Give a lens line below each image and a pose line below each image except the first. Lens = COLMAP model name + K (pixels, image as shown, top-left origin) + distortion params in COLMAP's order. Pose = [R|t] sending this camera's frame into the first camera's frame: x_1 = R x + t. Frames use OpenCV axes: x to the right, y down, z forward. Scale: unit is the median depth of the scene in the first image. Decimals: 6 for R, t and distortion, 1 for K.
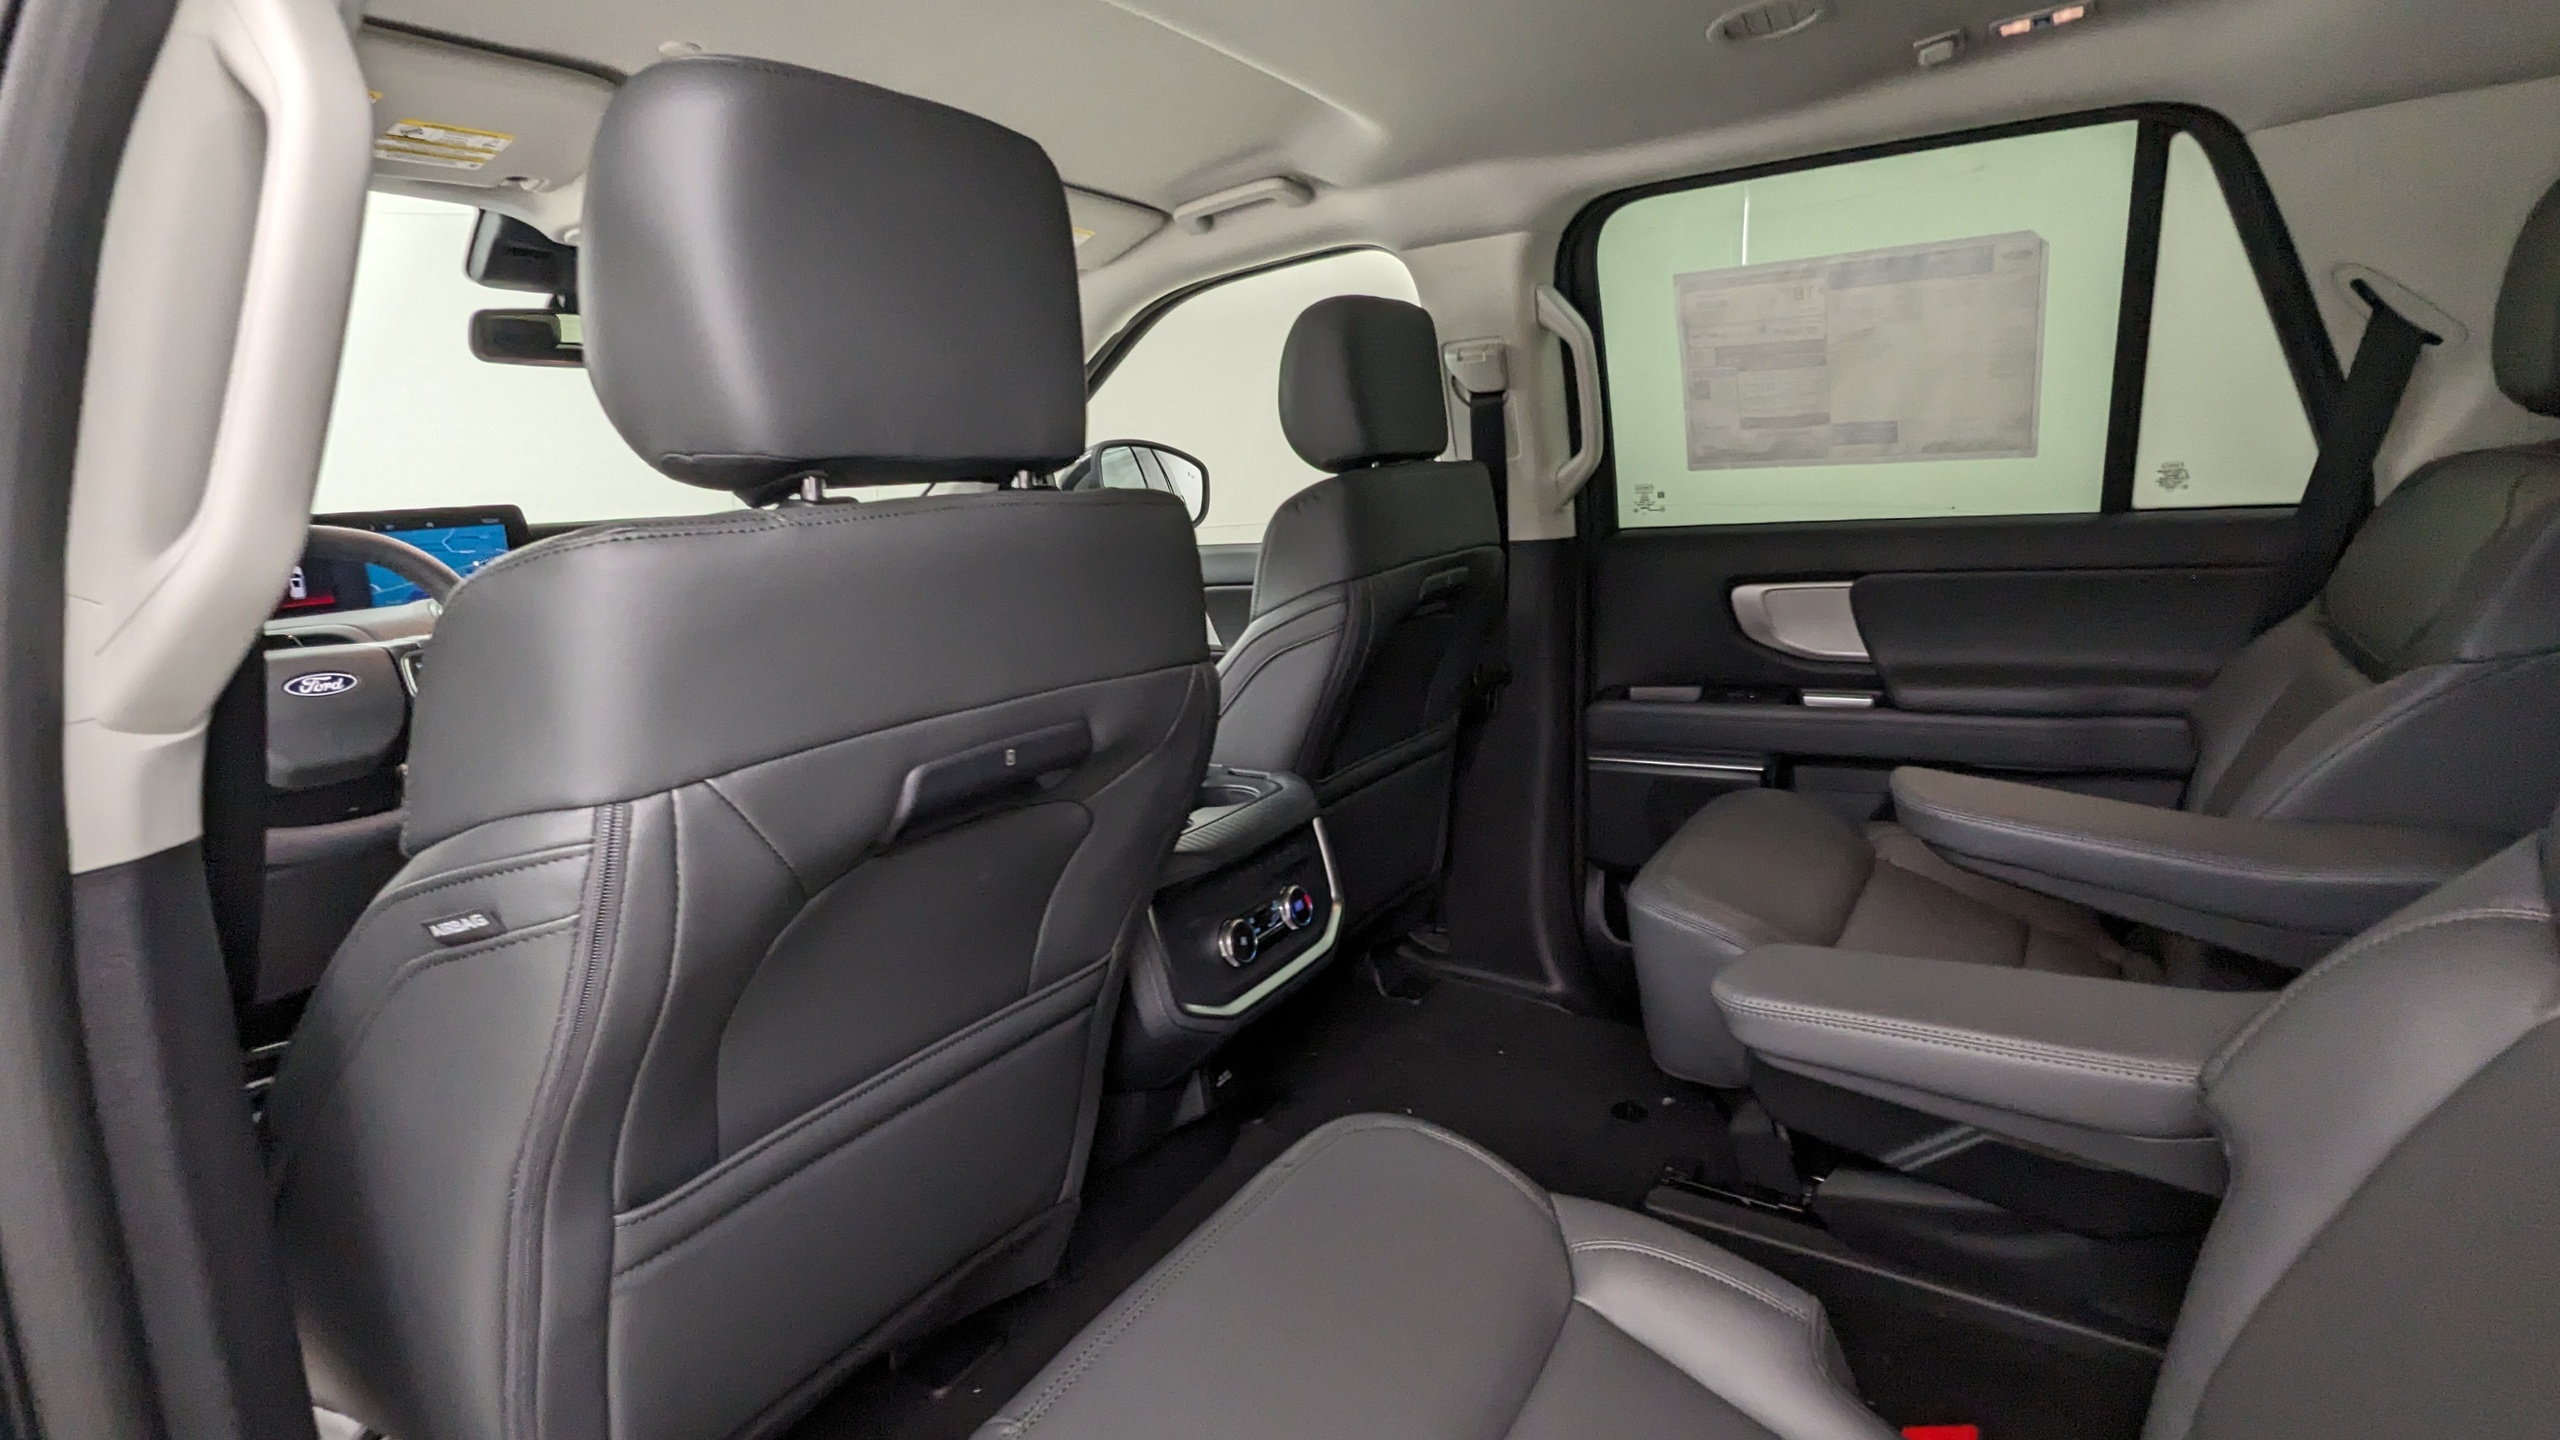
lens RADIAL K [[1228.6, 0, 1280.0], [0, 1228.6, 720.0], [0, 0, 1]] dist [0.000827, -0.000497]
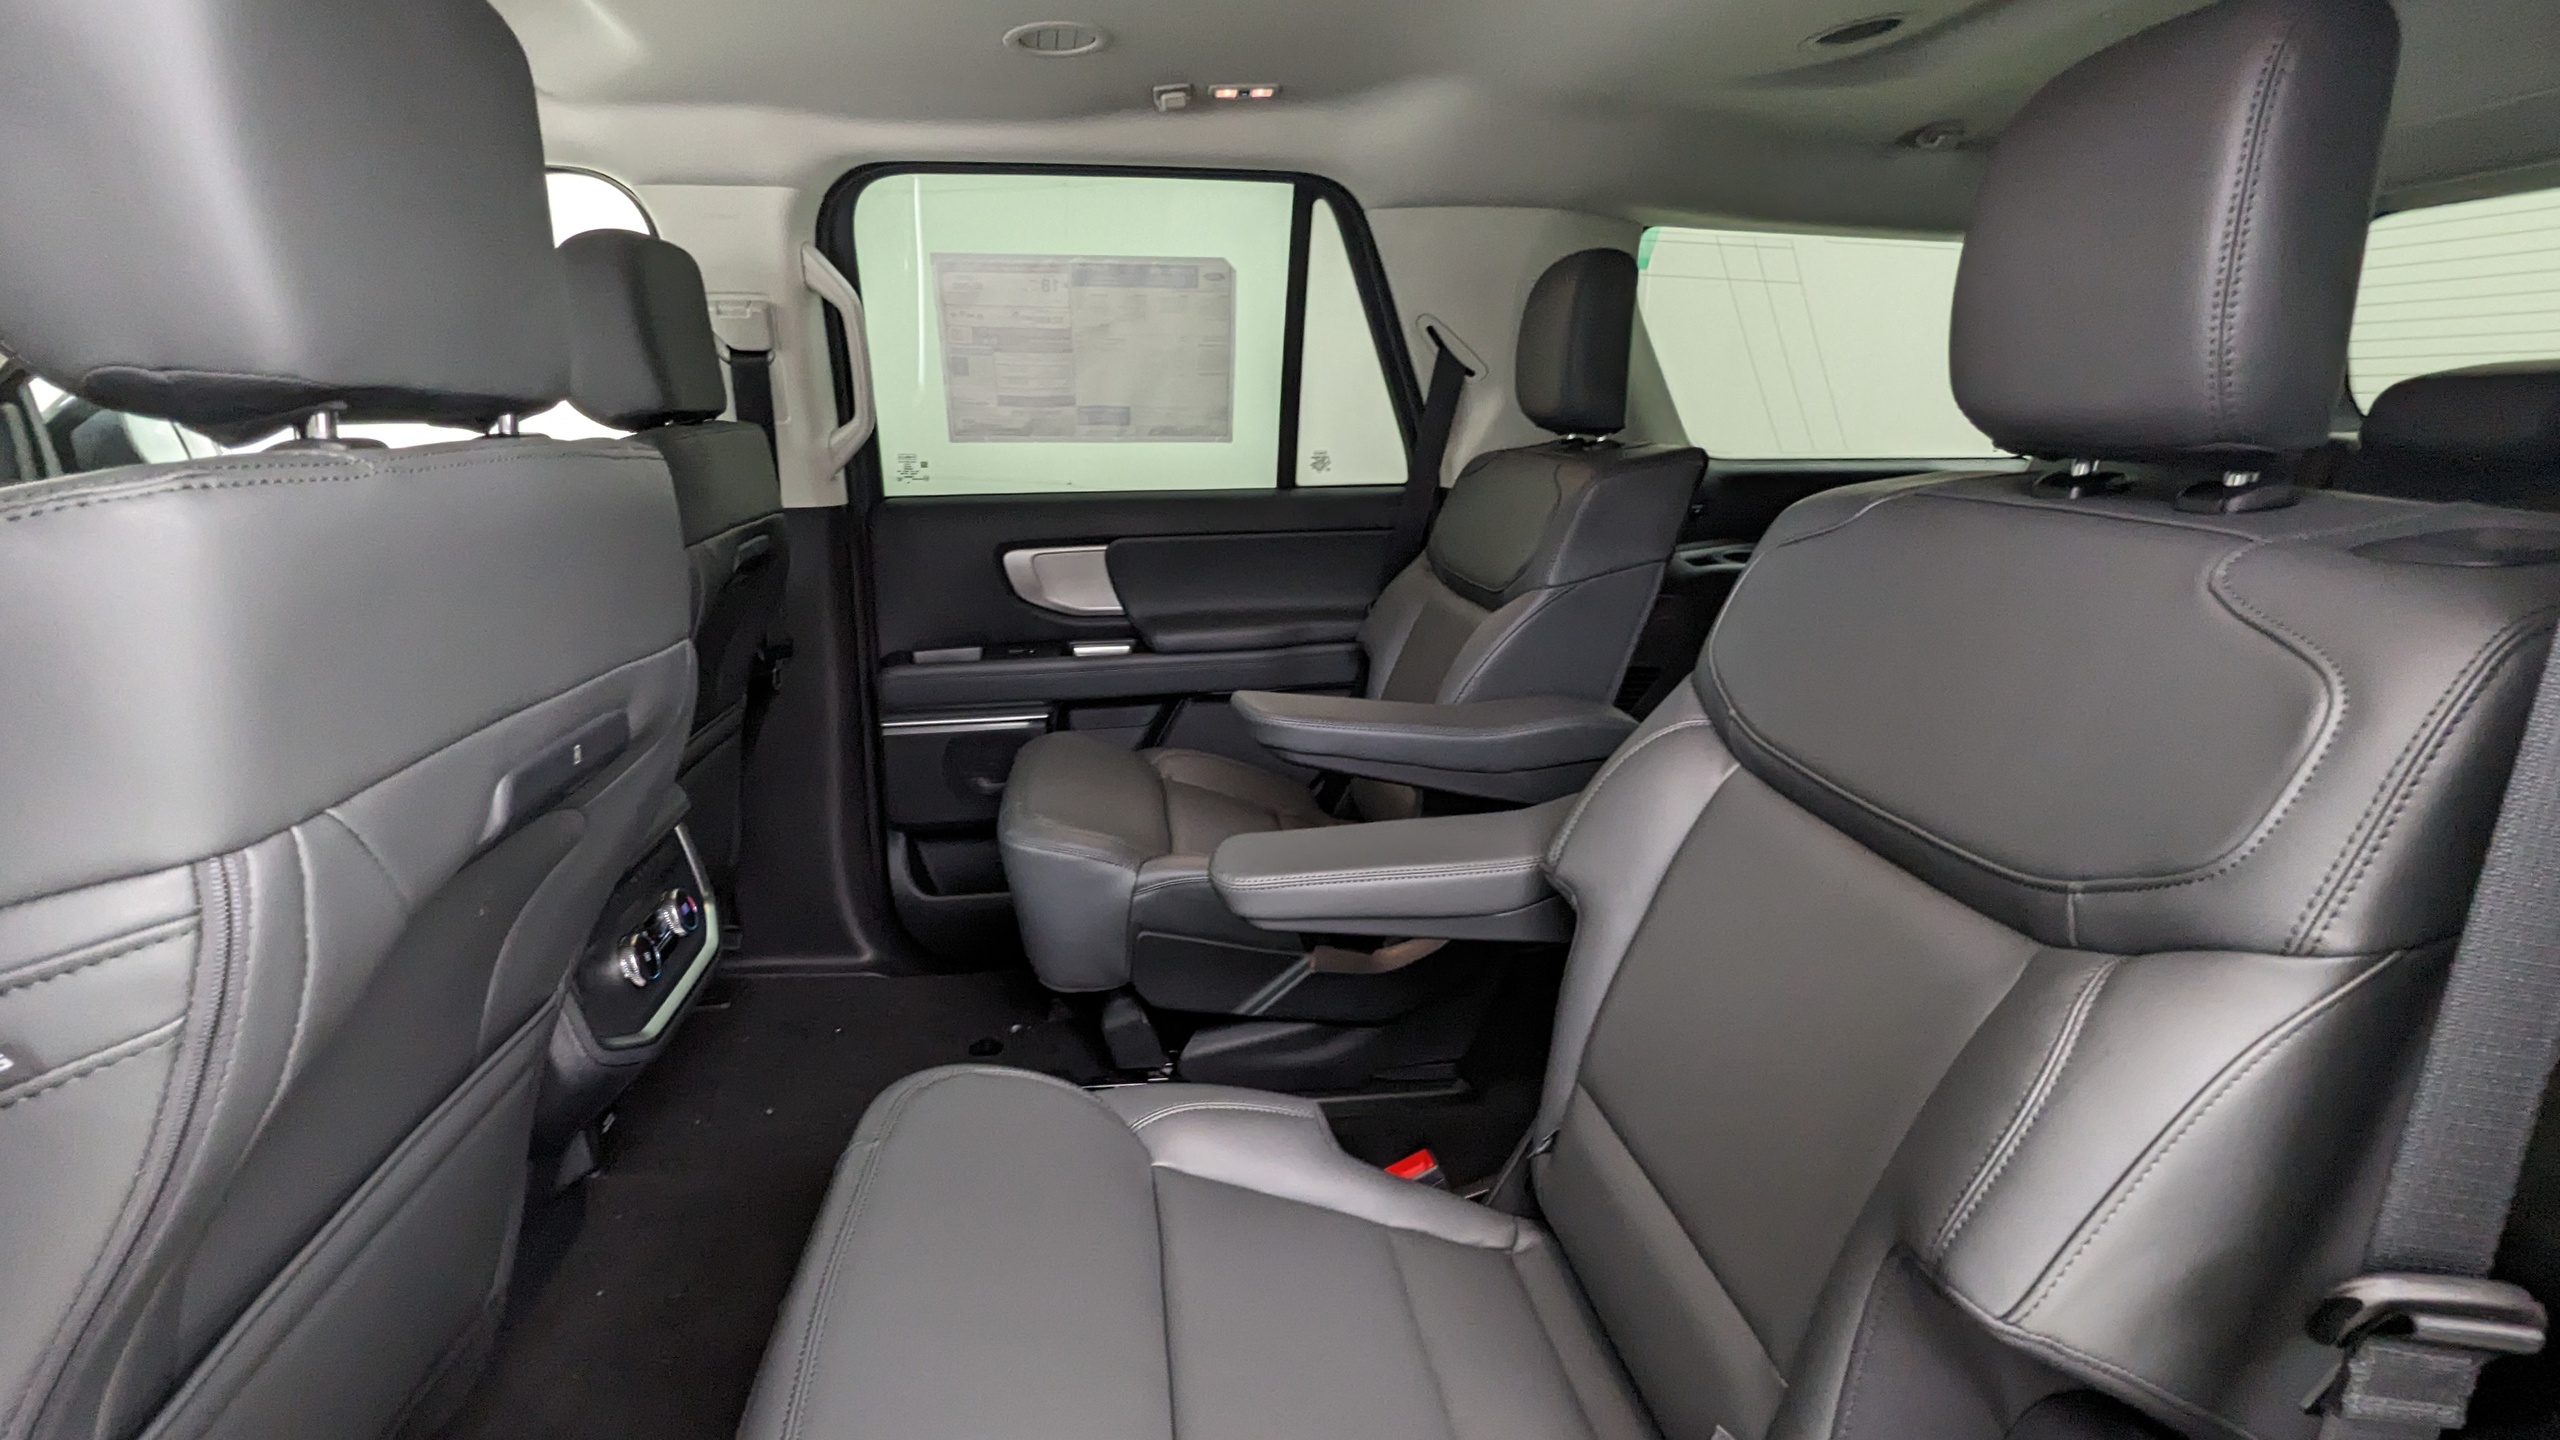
lens RADIAL K [[1225.3, 0, 1278.9], [0, 1225.3, 724.8], [0, 0, 1]] dist [0.002349, -0.000158]
pose [[0.765525, -0.107296, 0.634397, -0.185516], [0.090615, 0.994149, 0.058796, 0.002010], [-0.636993, 0.012476, 0.770768, 0.017843]]
